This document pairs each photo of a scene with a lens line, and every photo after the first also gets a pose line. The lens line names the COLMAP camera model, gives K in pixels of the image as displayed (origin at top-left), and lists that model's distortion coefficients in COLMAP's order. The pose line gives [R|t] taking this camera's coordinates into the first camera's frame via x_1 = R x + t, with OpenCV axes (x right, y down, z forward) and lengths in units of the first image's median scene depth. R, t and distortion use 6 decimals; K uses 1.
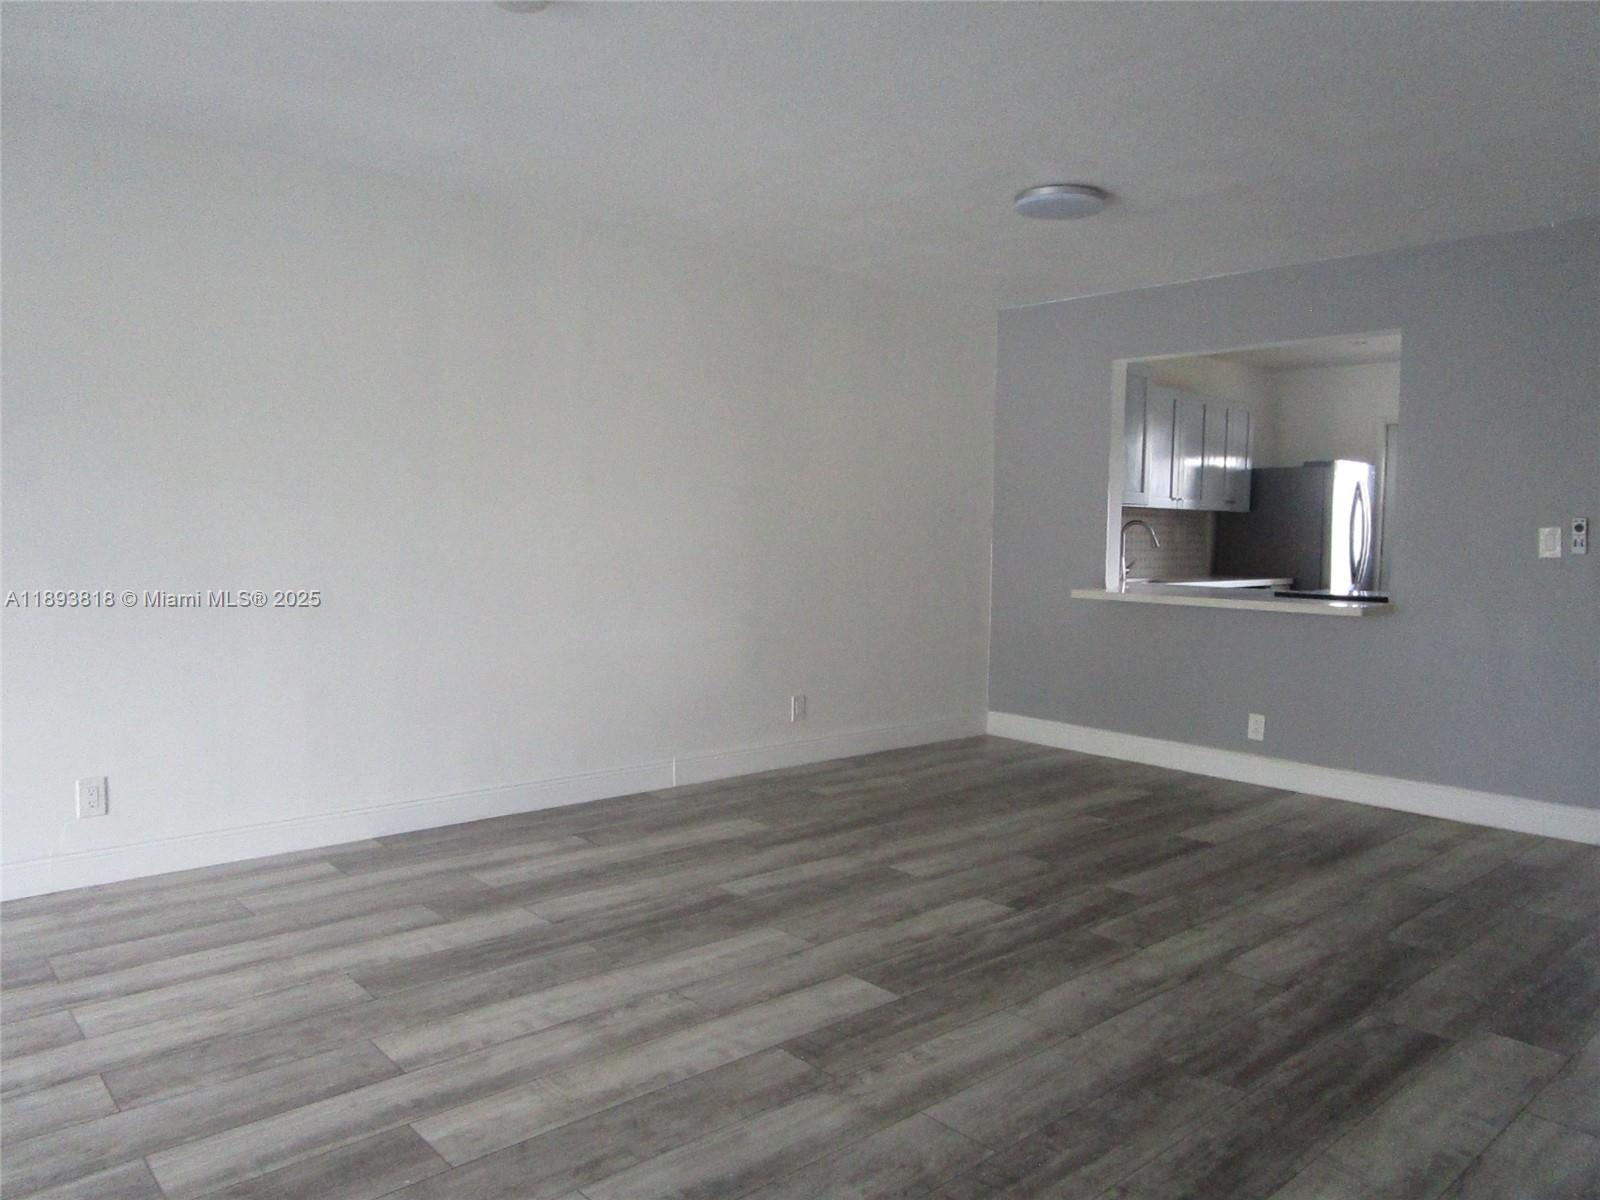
lens RADIAL K [[1144.1, 0, 770.4], [0, 1144.1, 601.1], [0, 0, 1]] dist [-0.036519, 0.013661]
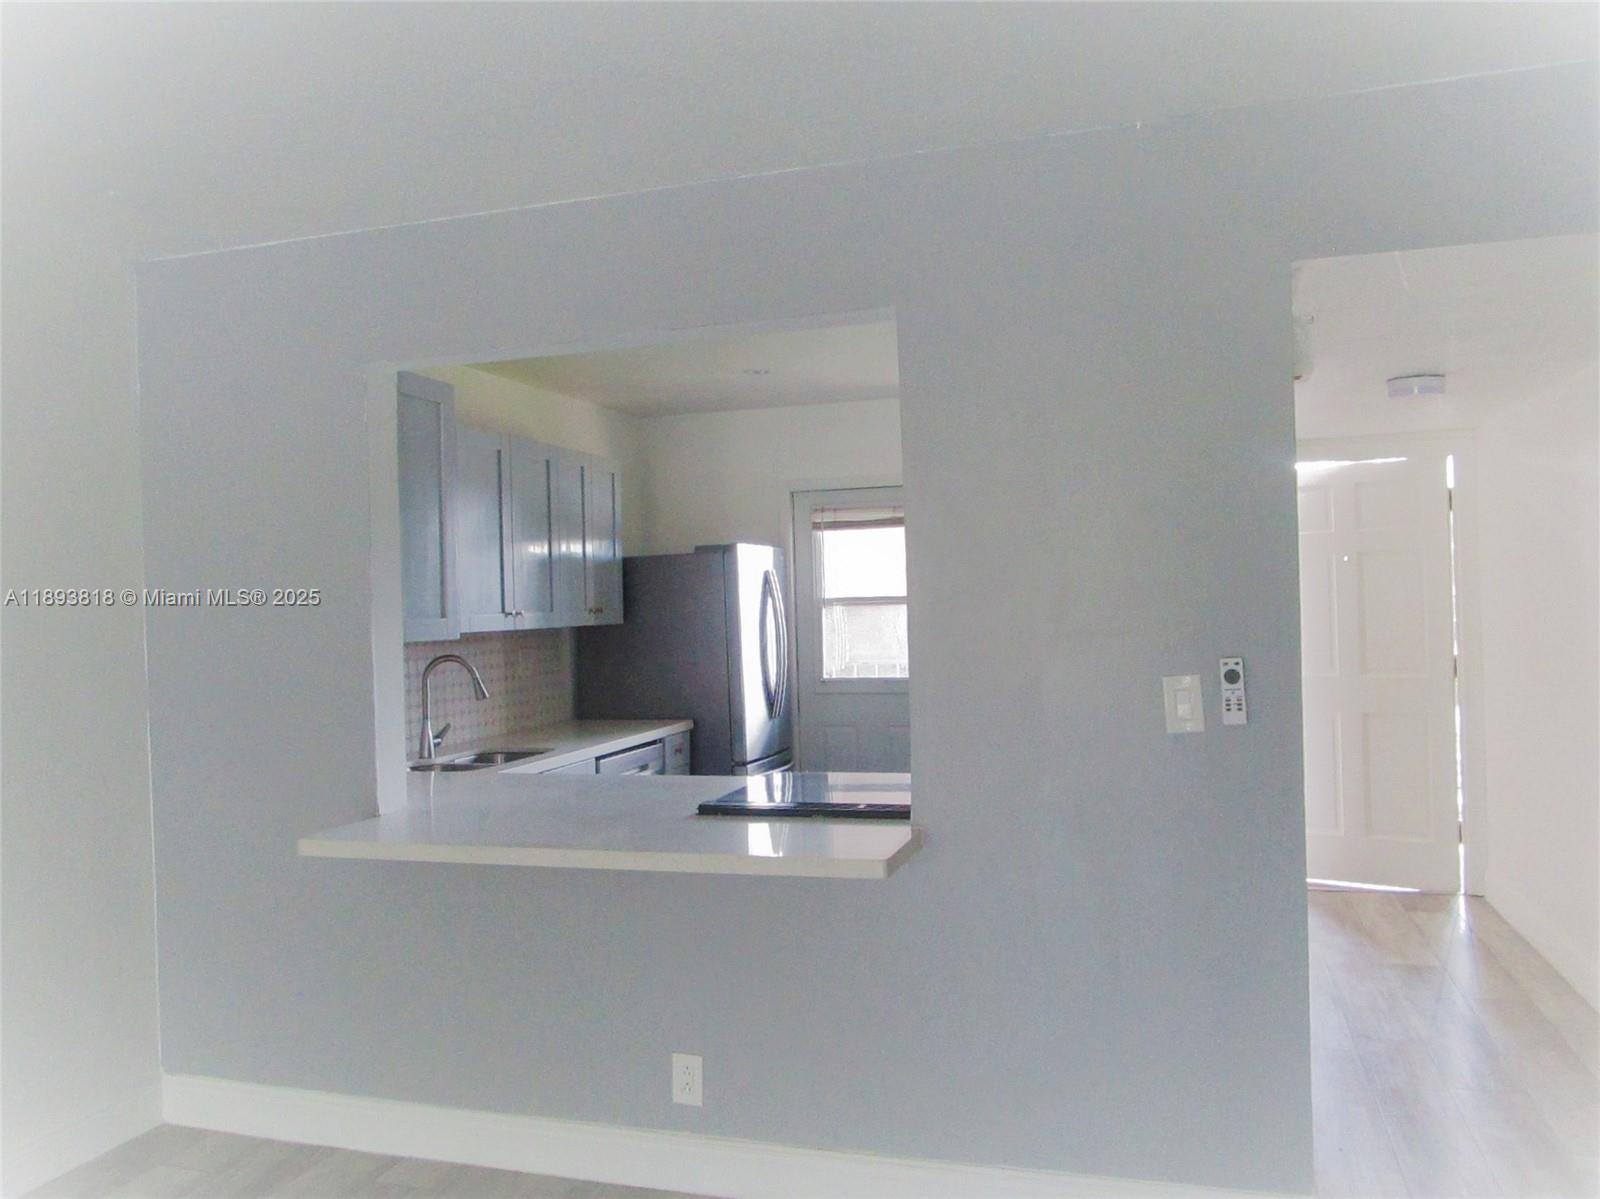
lens RADIAL K [[1144.1, 0, 798.5], [0, 1144.1, 599.7], [0, 0, 1]] dist [-0.036519, 0.013661]
pose [[0.841486, -0.044936, 0.538407, 0.154275], [0.079128, 0.996040, -0.040540, -0.058686], [-0.534453, 0.076717, 0.841709, 0.397639]]
